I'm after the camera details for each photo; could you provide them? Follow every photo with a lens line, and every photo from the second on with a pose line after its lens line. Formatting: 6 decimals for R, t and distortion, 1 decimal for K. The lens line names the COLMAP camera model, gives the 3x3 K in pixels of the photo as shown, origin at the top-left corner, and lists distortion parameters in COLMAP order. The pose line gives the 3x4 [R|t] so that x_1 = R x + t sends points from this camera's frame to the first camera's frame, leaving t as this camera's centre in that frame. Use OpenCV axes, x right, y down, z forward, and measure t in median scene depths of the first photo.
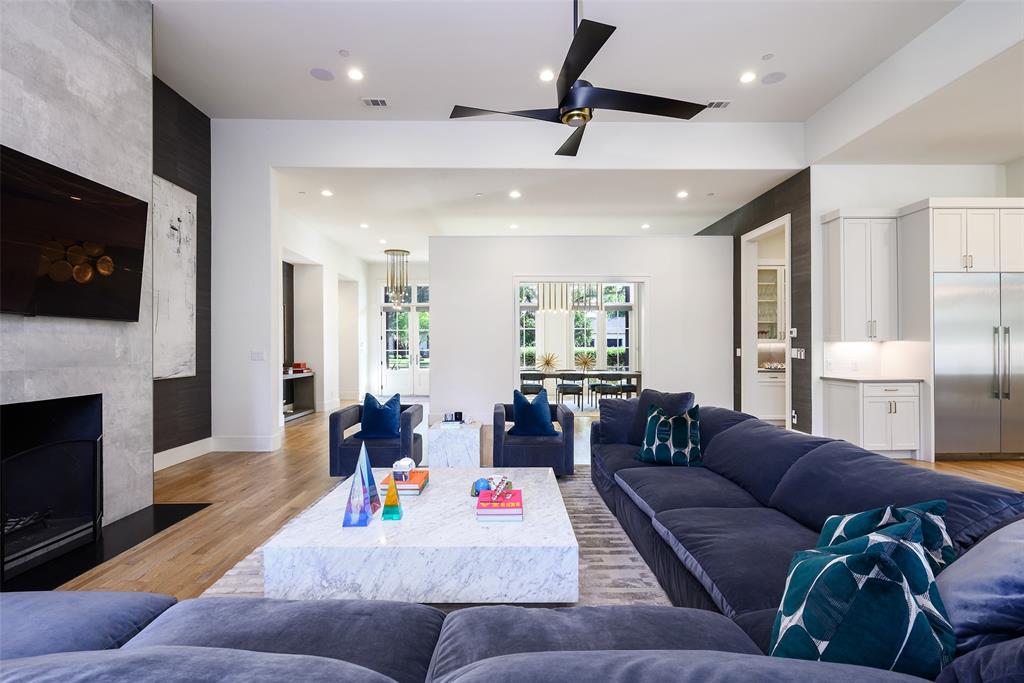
lens RADIAL K [[488.4, 0, 509.8], [0, 488.4, 347.8], [0, 0, 1]] dist [-0.000125, 0.000093]
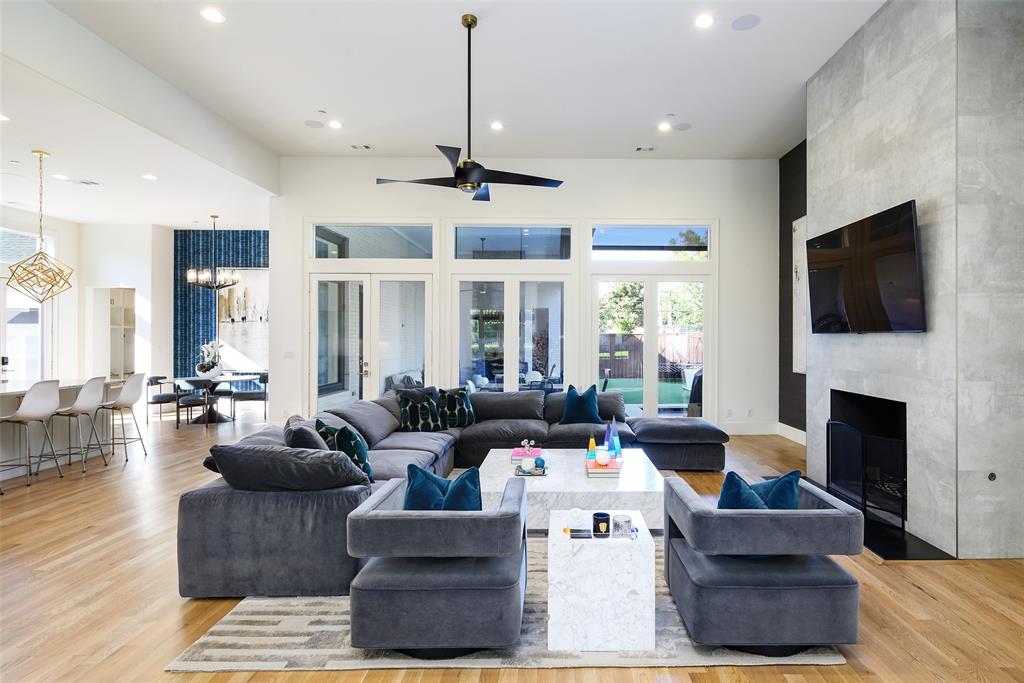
lens RADIAL K [[549.1, 0, 568.0], [0, 549.1, 341.4], [0, 0, 1]] dist [-0.003102, 0.000143]
pose [[-0.999732, 0.000025, -0.023131, -0.058674], [-0.000176, 0.999962, 0.008691, -0.031352], [0.023131, 0.008693, -0.999695, 1.430791]]
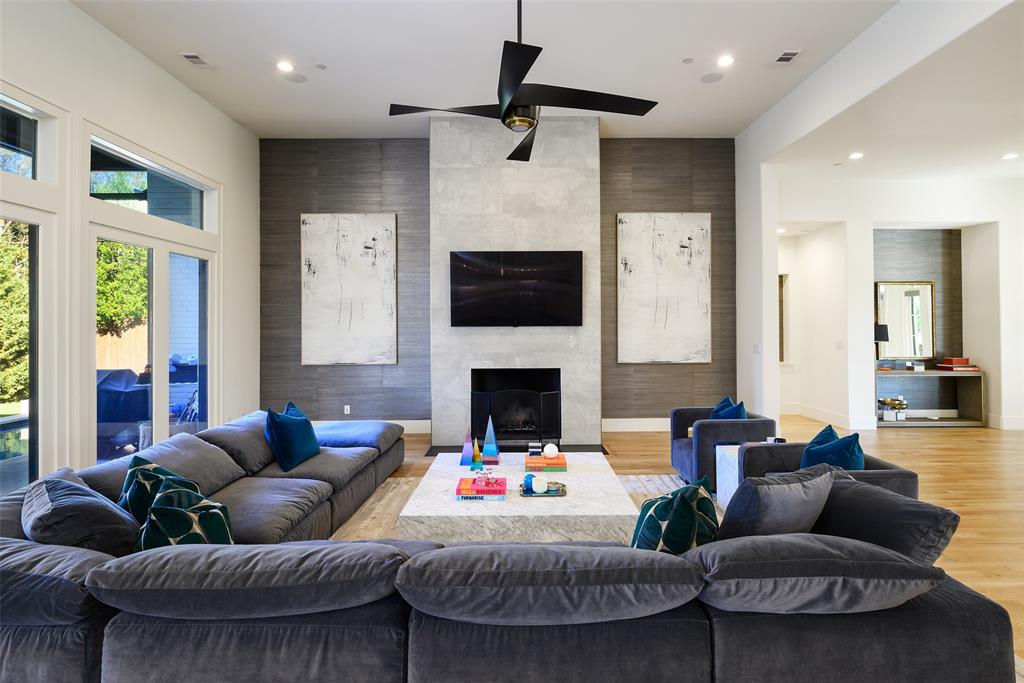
lens RADIAL K [[487.9, 0, 514.1], [0, 487.9, 322.0], [0, 0, 1]] dist [0.001279, 0.000161]
pose [[0.001267, -0.000208, -0.999999, 0.602488], [0.001984, 0.999998, -0.000205, -0.047381], [0.999997, -0.001983, 0.001267, 0.554688]]
